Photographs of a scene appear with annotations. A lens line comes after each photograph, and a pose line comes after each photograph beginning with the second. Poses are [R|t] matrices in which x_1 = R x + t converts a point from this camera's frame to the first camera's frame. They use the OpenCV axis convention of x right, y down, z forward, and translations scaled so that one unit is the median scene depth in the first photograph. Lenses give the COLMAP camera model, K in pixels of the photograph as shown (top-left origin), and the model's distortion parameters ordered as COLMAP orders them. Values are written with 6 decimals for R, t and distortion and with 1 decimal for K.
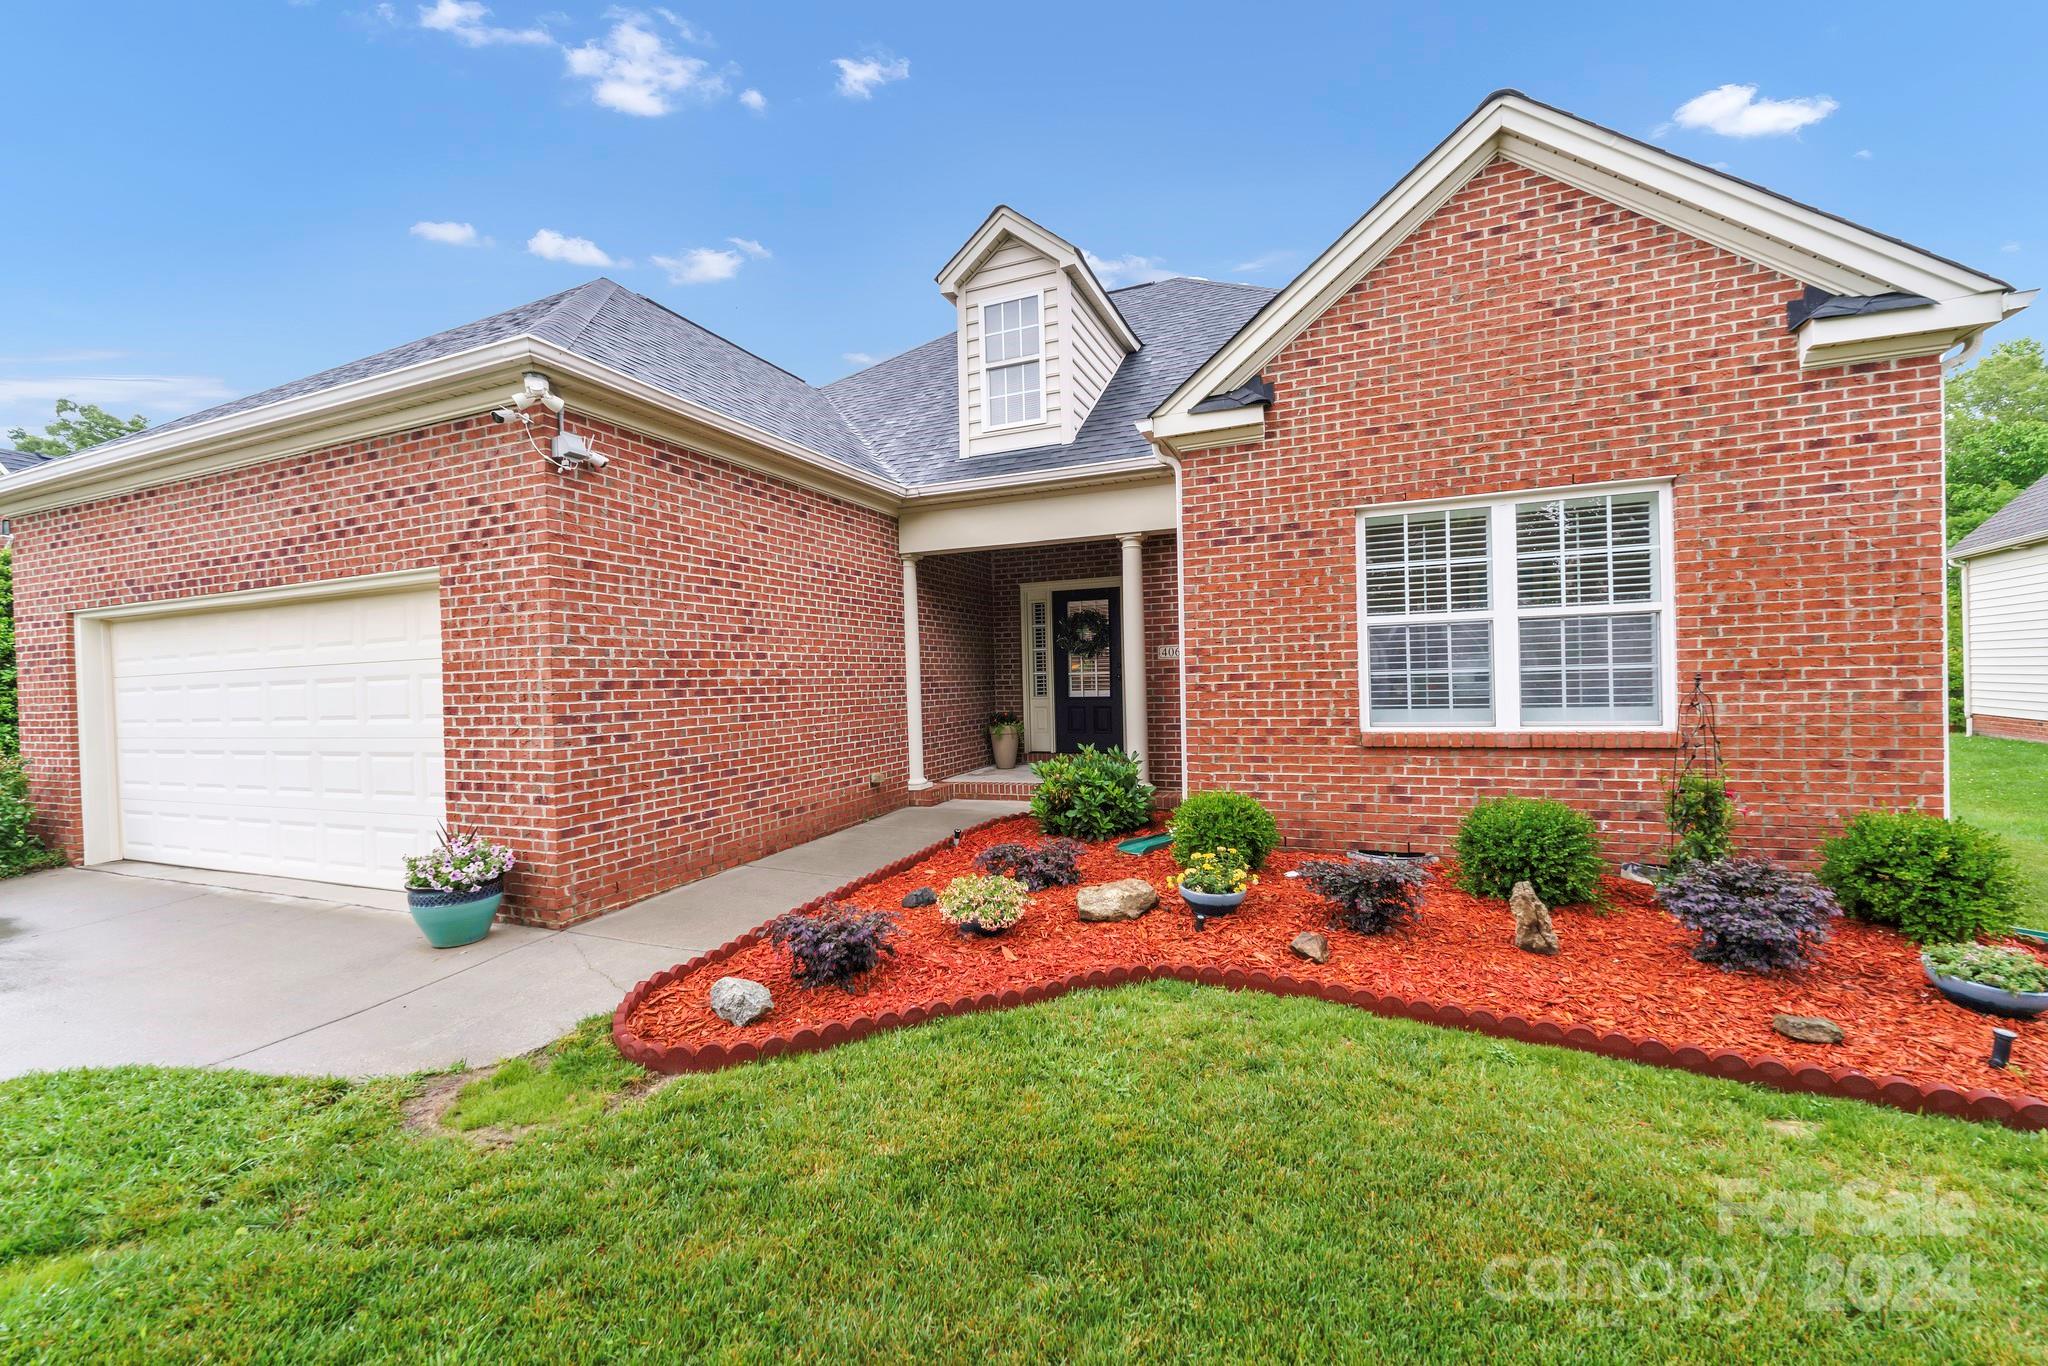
lens RADIAL K [[848.8, 0, 1030.7], [0, 848.8, 688.6], [0, 0, 1]] dist [0.001659, -0.000524]
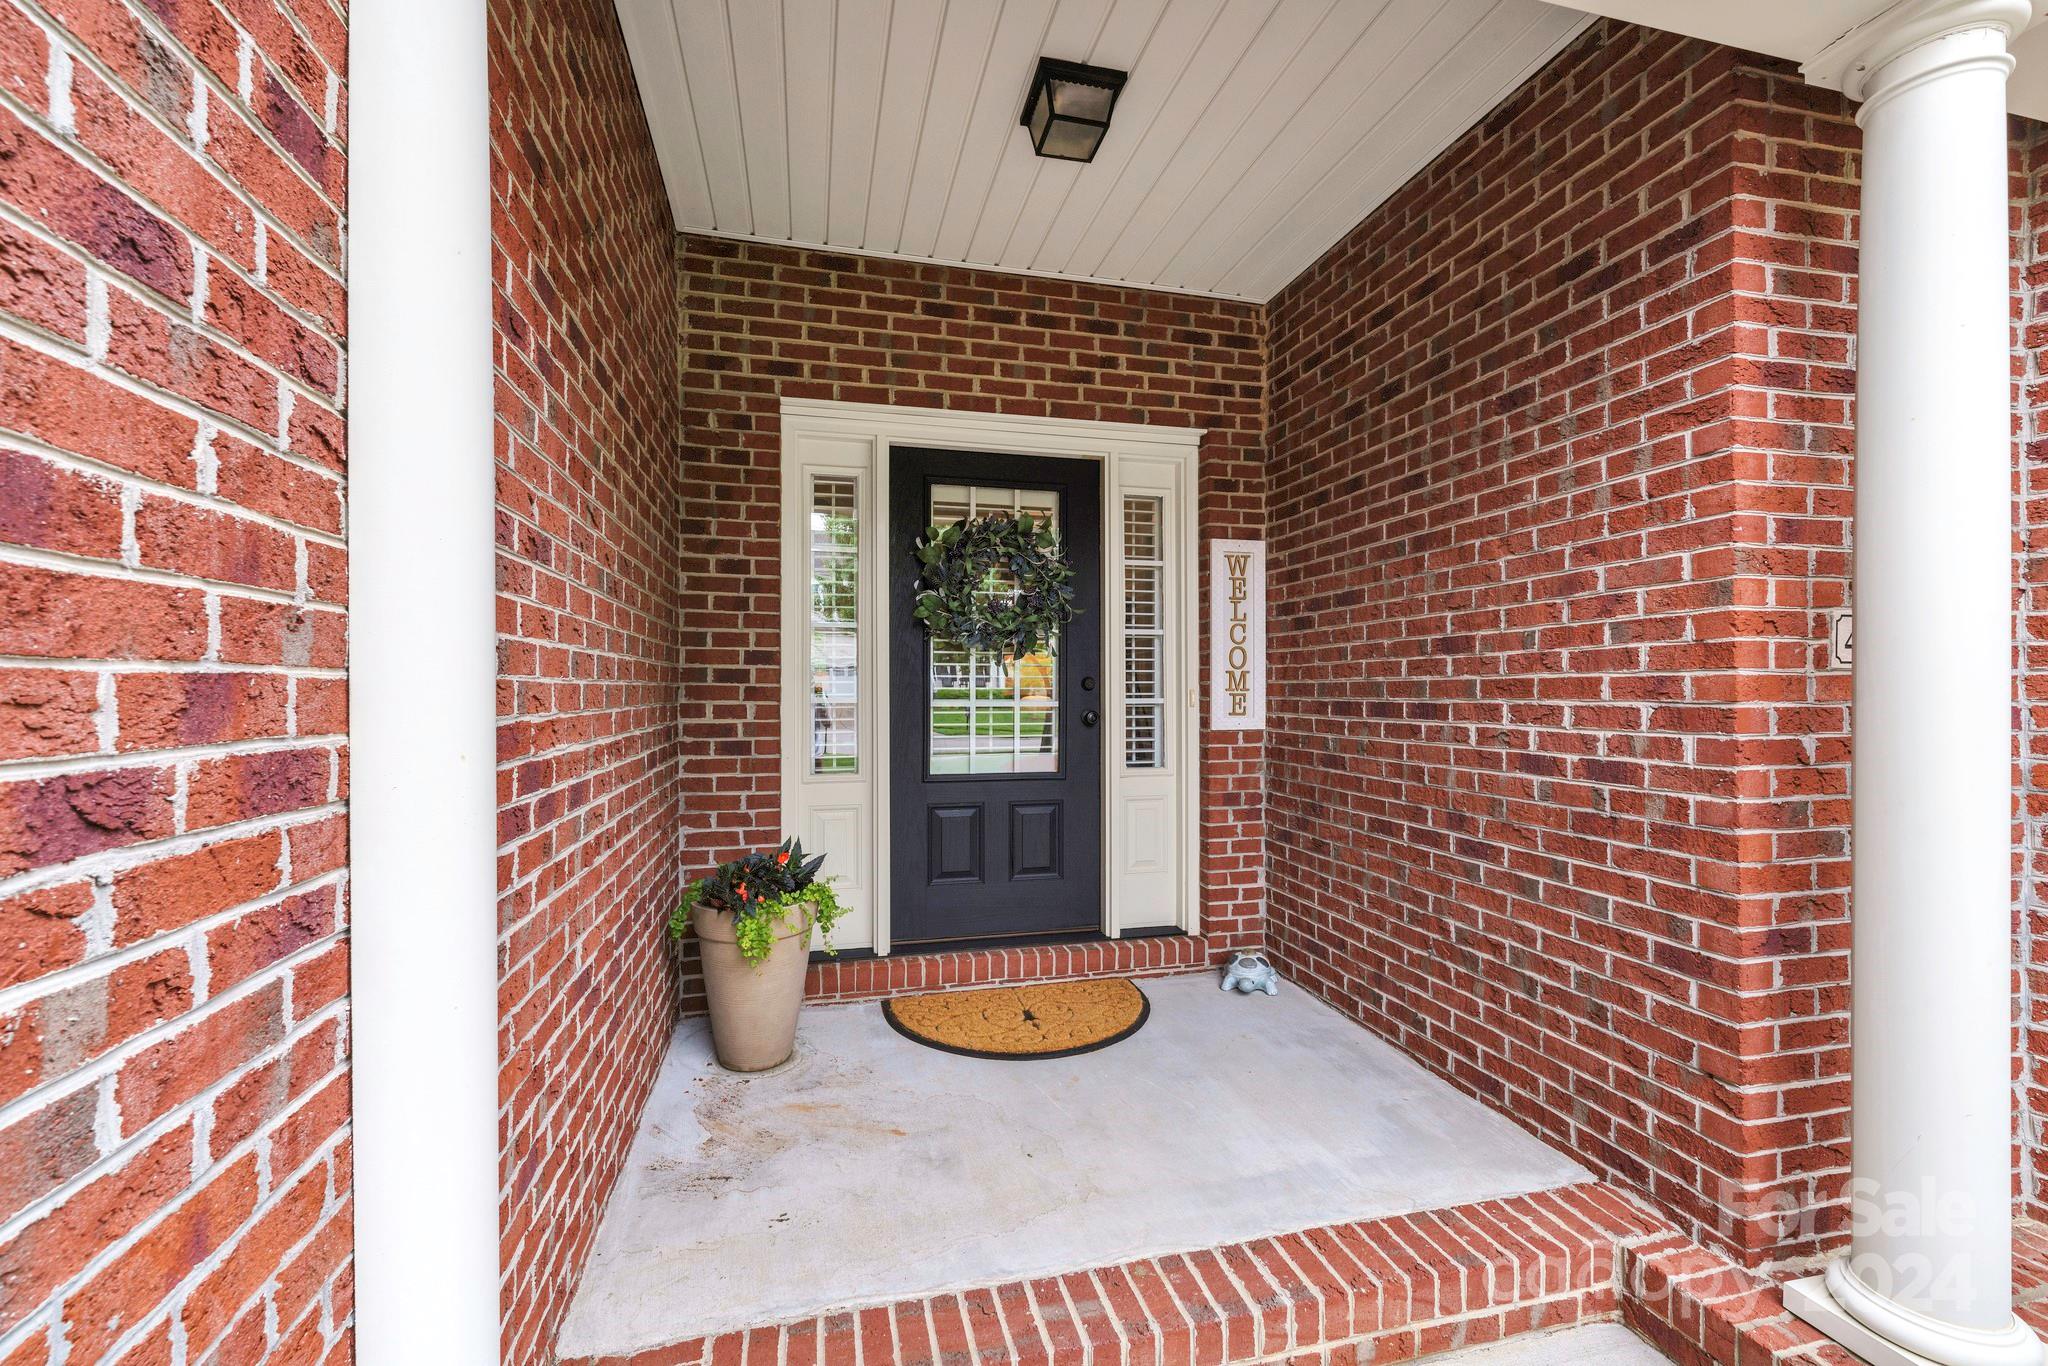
lens RADIAL K [[802.3, 0, 1020.4], [0, 802.3, 688.4], [0, 0, 1]] dist [0.000729, -0.000057]
pose [[0.794770, 0.026007, 0.606353, -0.151162], [-0.012439, 0.999570, -0.026568, -0.020540], [-0.606783, 0.013573, 0.794752, 0.959140]]
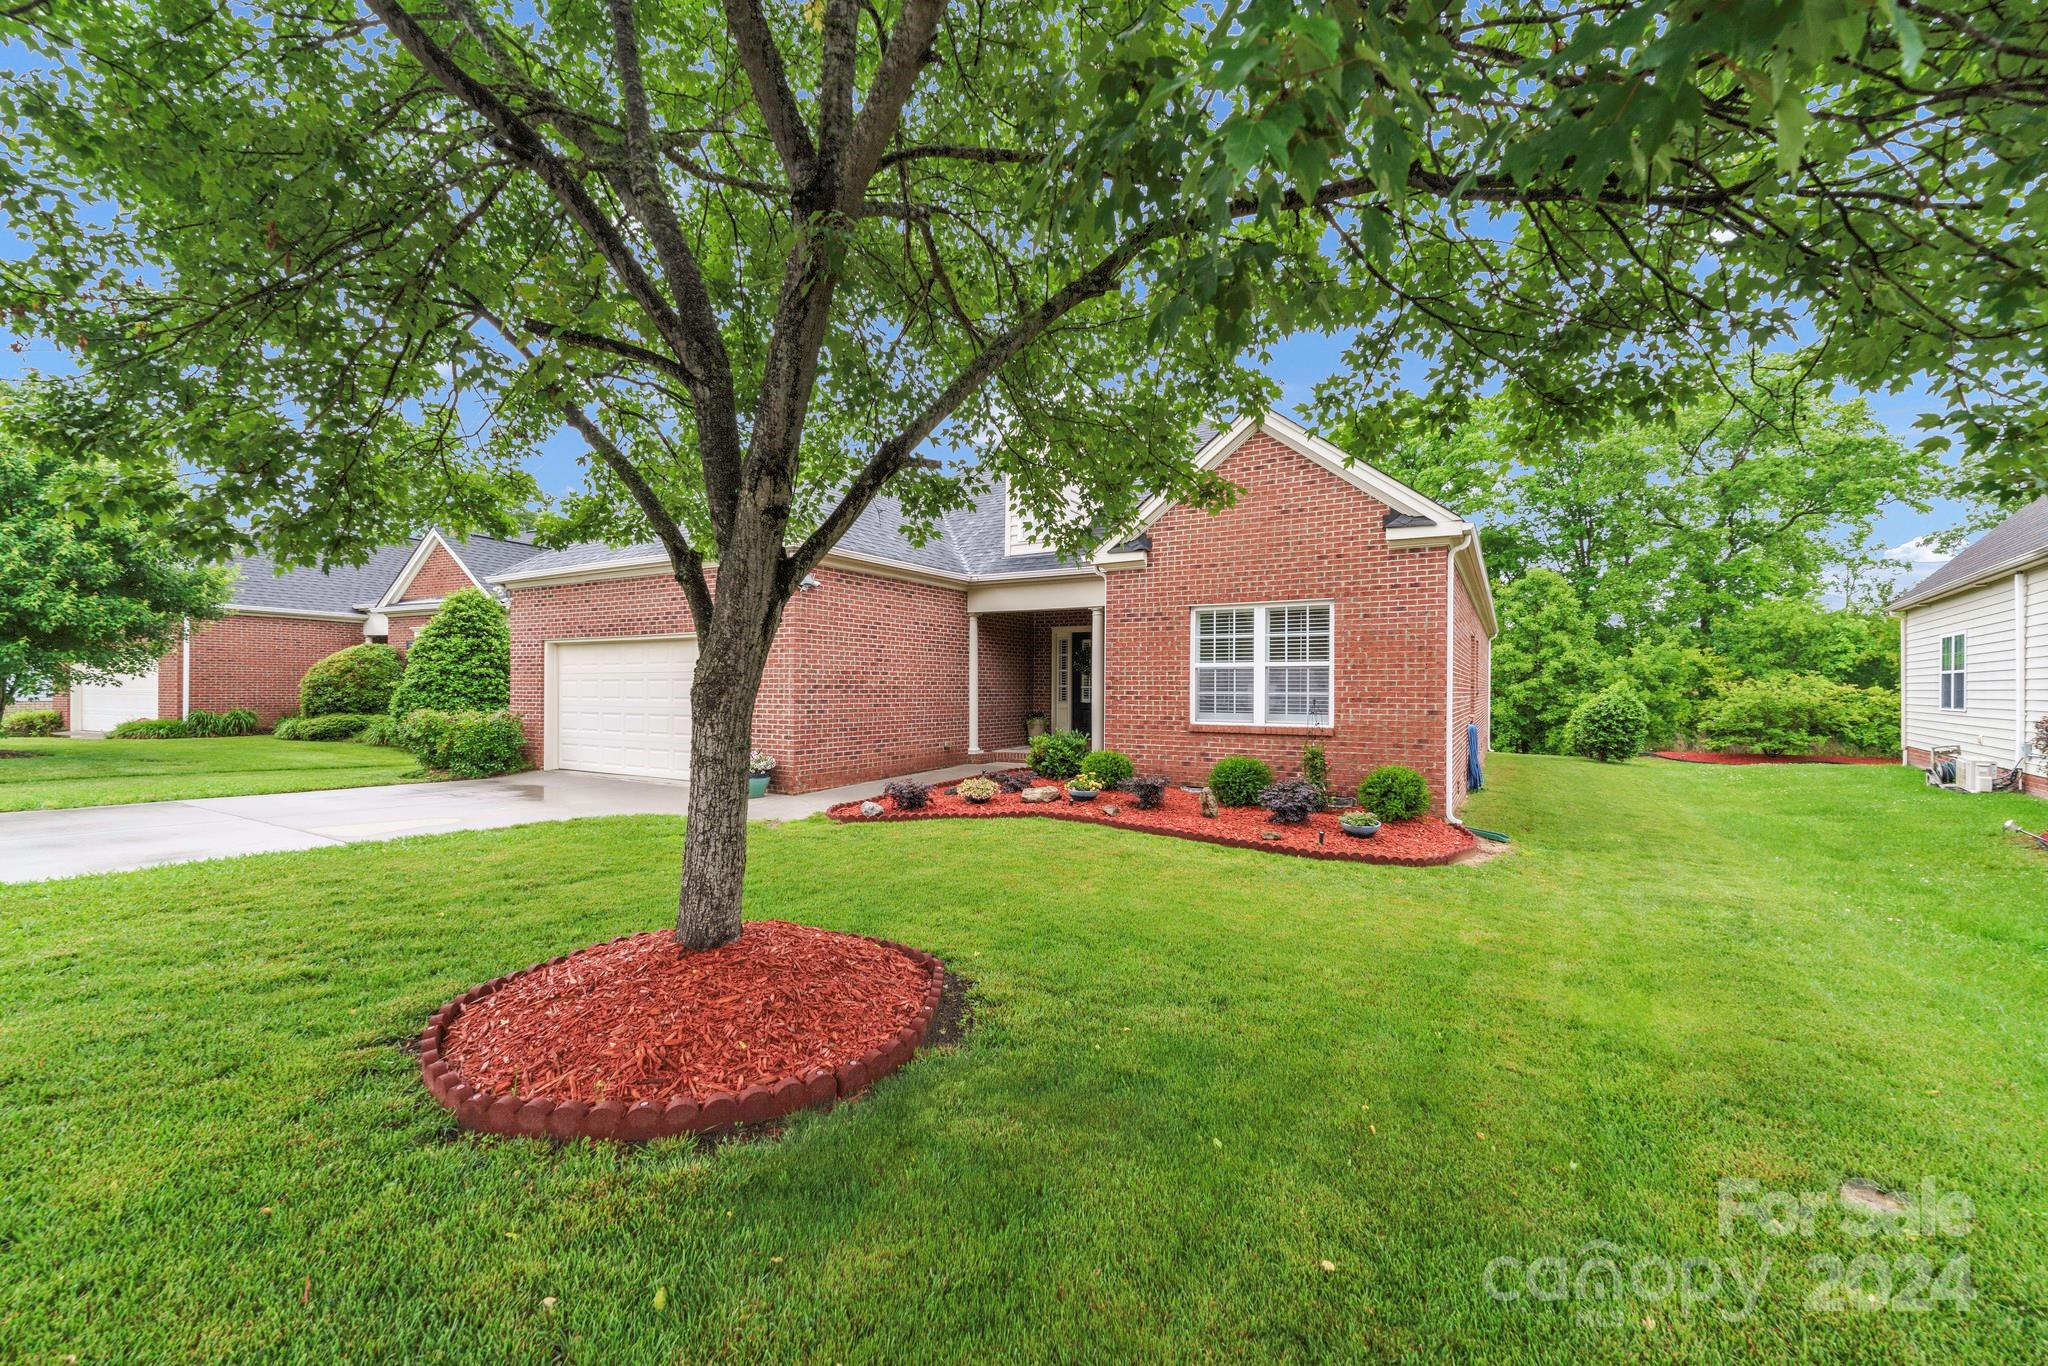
lens RADIAL K [[834.8, 0, 1024.7], [0, 834.8, 678.7], [0, 0, 1]] dist [-0.000846, -0.000831]
pose [[0.989131, 0.030423, -0.143858, 0.266450], [-0.033409, 0.999273, -0.018383, -0.002751], [0.143194, 0.022989, 0.989428, -0.822121]]
